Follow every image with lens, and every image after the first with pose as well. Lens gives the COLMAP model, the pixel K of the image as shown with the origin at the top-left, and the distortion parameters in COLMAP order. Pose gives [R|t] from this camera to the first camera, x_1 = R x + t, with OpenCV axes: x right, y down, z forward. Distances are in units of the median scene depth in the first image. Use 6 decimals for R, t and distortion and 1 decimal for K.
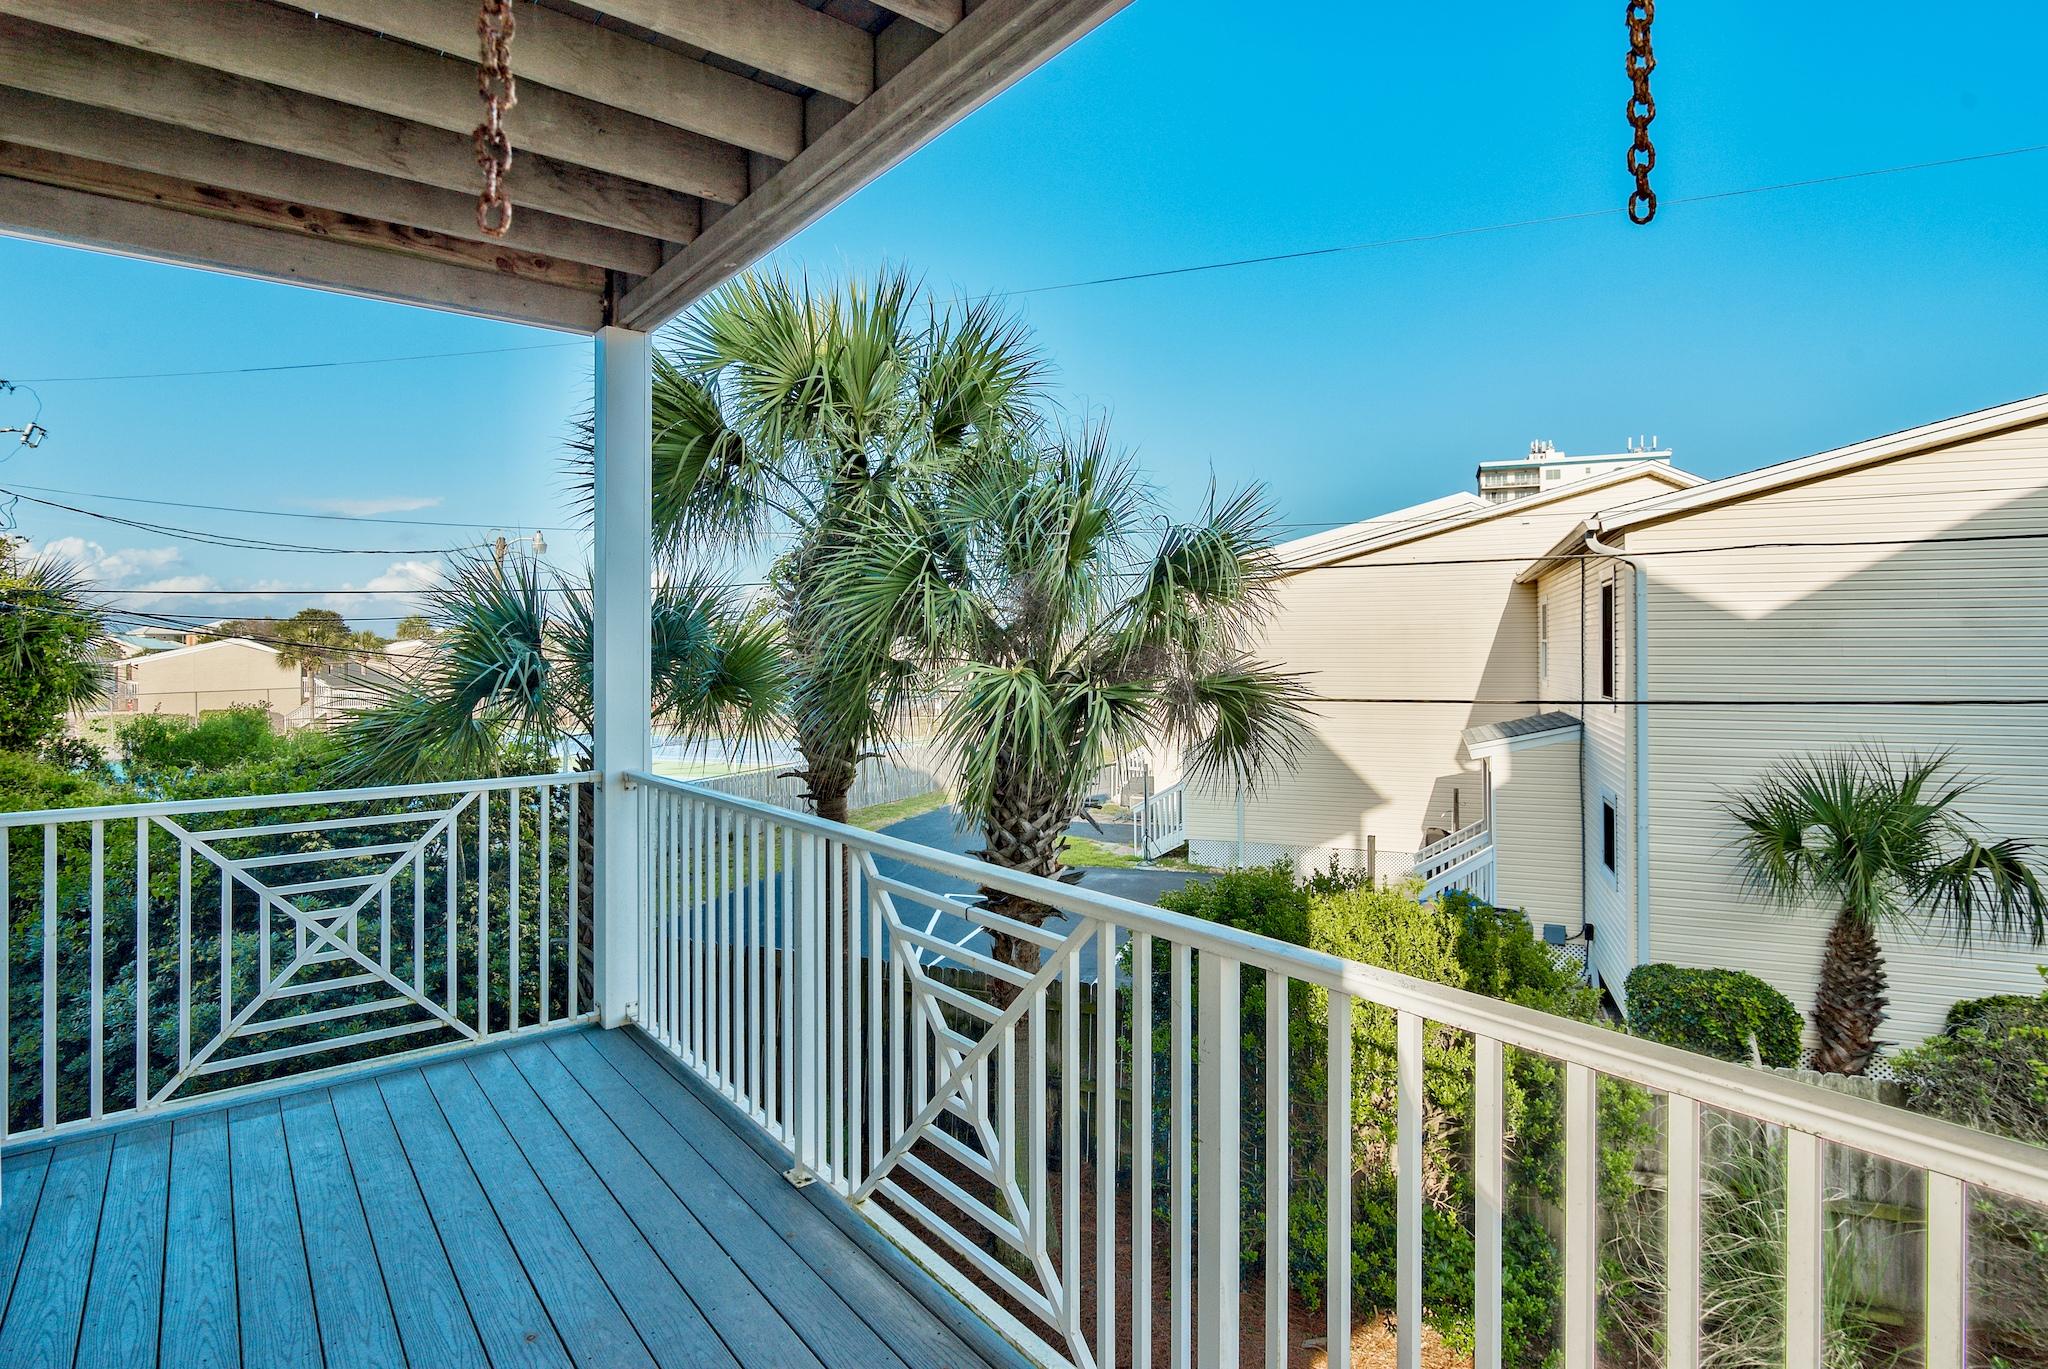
lens RADIAL K [[1049.1, 0, 1034.5], [0, 1049.1, 647.9], [0, 0, 1]] dist [0.001524, 0.000080]
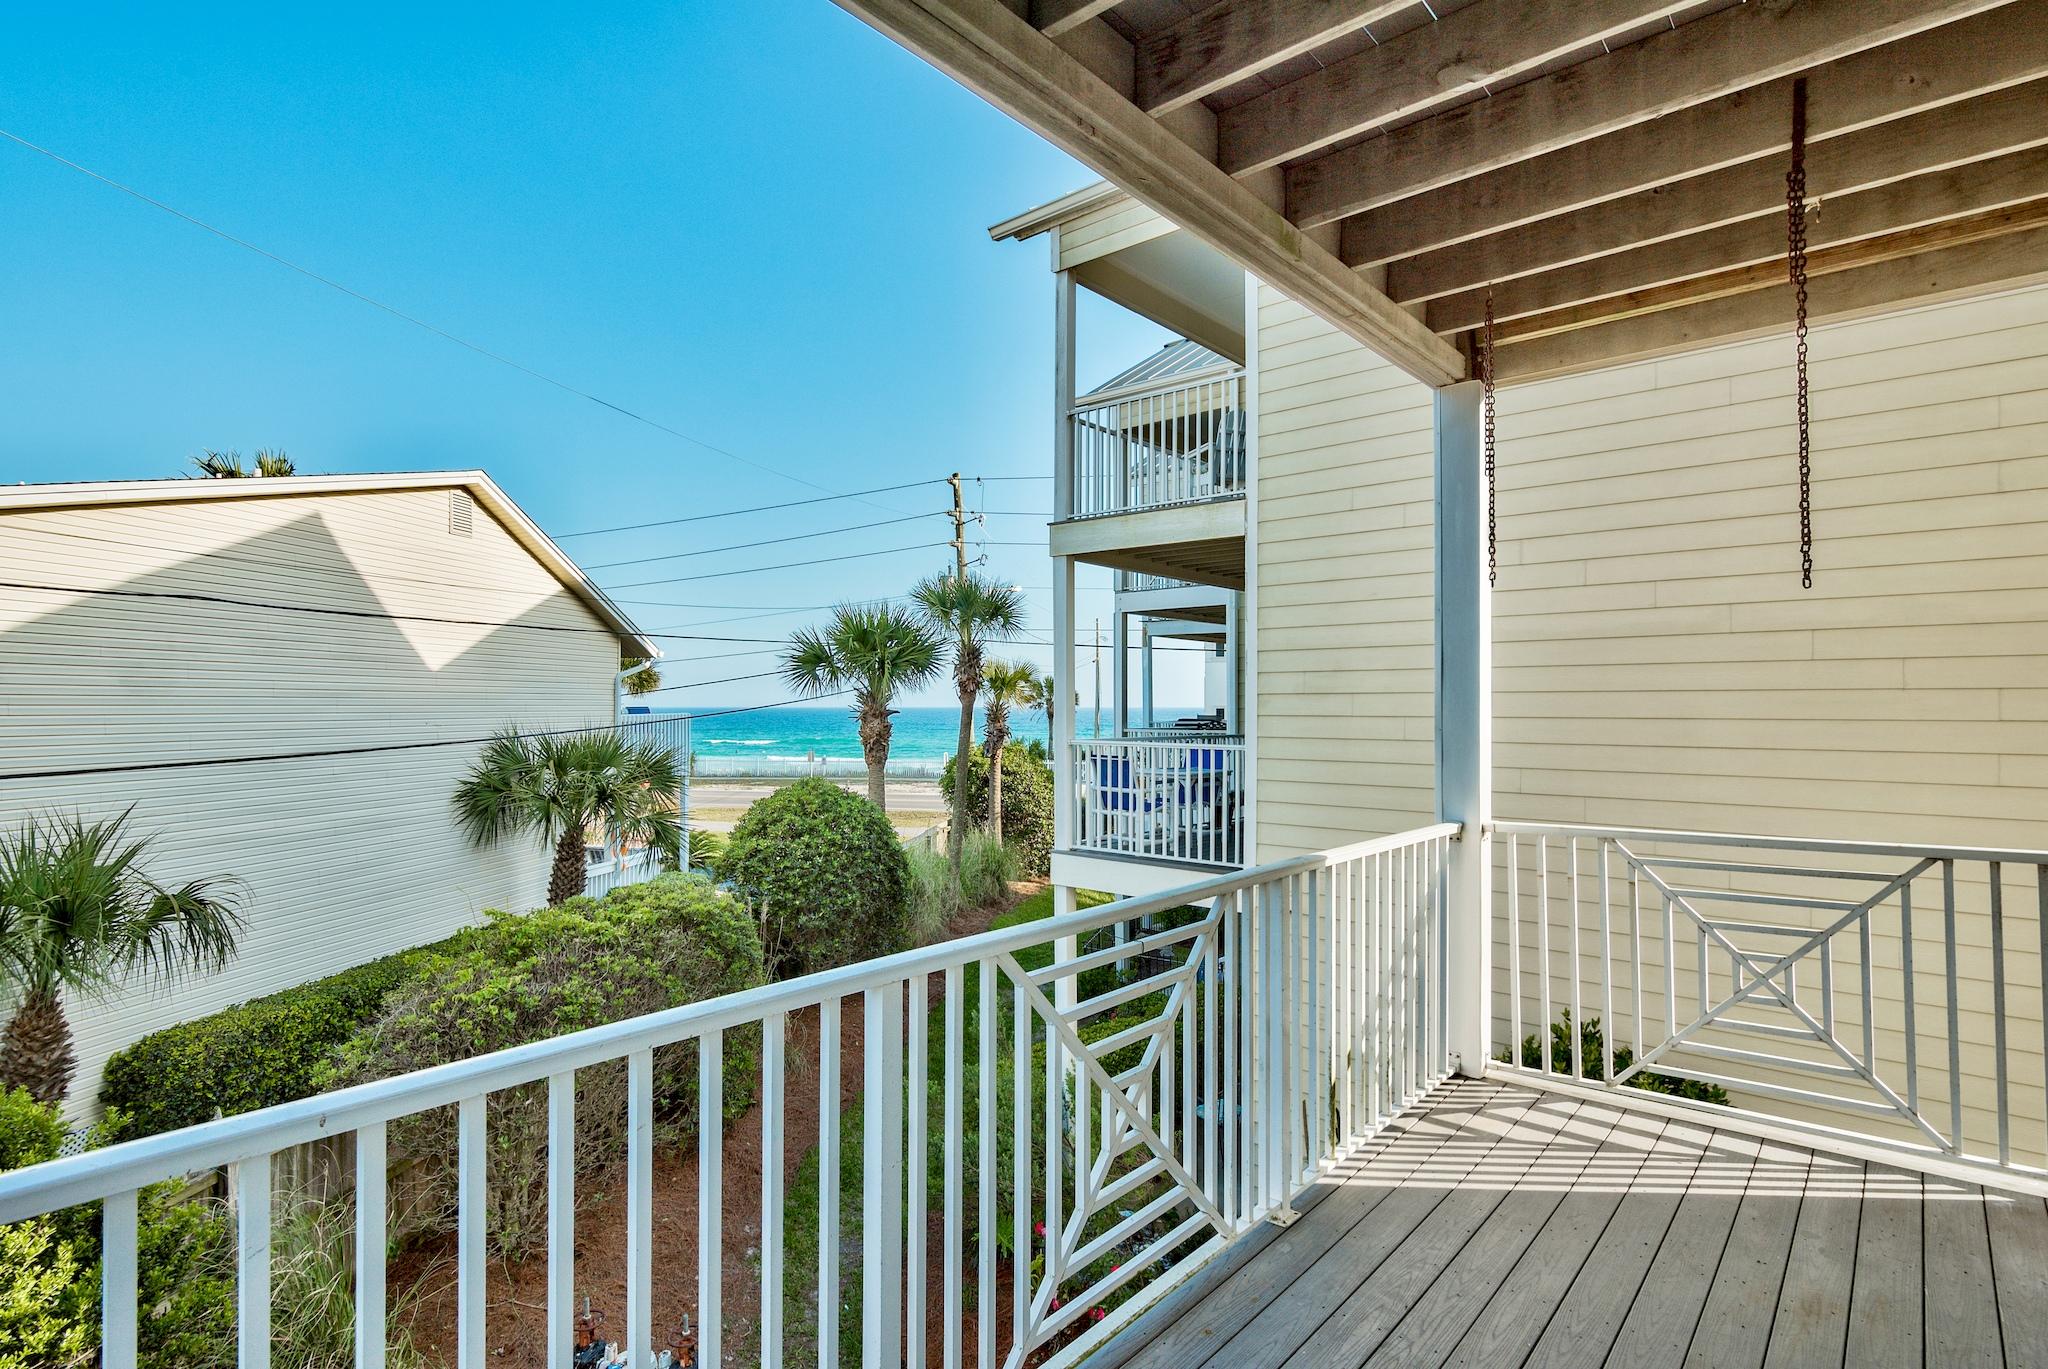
lens RADIAL K [[1034.8, 0, 1002.0], [0, 1034.8, 696.9], [0, 0, 1]] dist [-0.000858, -0.000003]
pose [[-0.181249, 0.011042, 0.983375, -0.932049], [0.003119, 0.999938, -0.010653, 0.010741], [-0.983432, 0.001136, -0.181272, 1.156869]]
